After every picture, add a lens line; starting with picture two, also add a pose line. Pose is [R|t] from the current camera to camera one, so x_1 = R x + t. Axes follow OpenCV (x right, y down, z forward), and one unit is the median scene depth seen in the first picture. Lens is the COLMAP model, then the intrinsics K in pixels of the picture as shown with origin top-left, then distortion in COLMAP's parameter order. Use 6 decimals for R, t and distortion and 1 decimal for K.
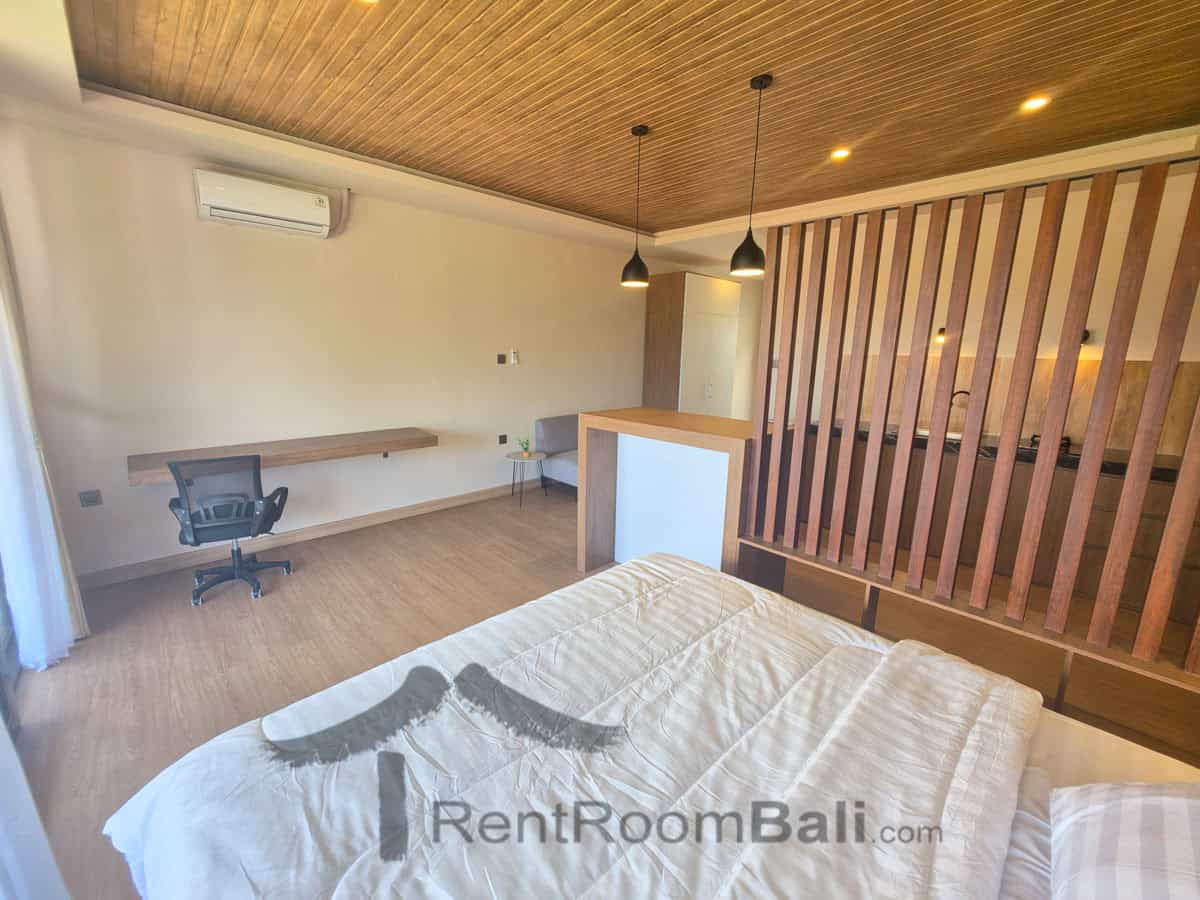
lens RADIAL K [[481.2, 0, 595.6], [0, 481.2, 445.7], [0, 0, 1]] dist [0.011958, 0.000028]
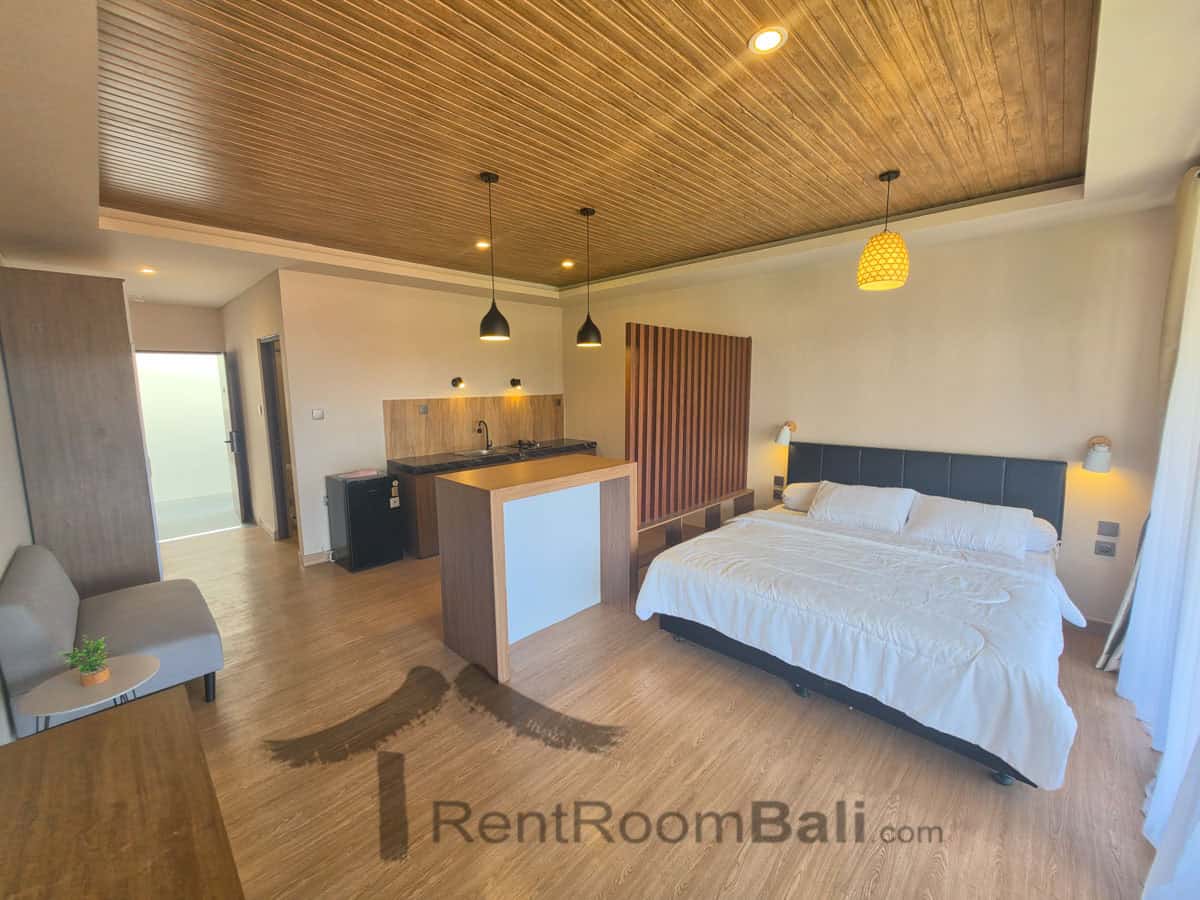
lens RADIAL K [[481.2, 0, 595.6], [0, 481.2, 445.7], [0, 0, 1]] dist [0.011958, 0.000028]
pose [[-0.034122, -0.134903, 0.990271, -0.875385], [0.218866, 0.965788, 0.139110, -0.223481], [-0.975158, 0.221483, -0.003429, 0.883759]]
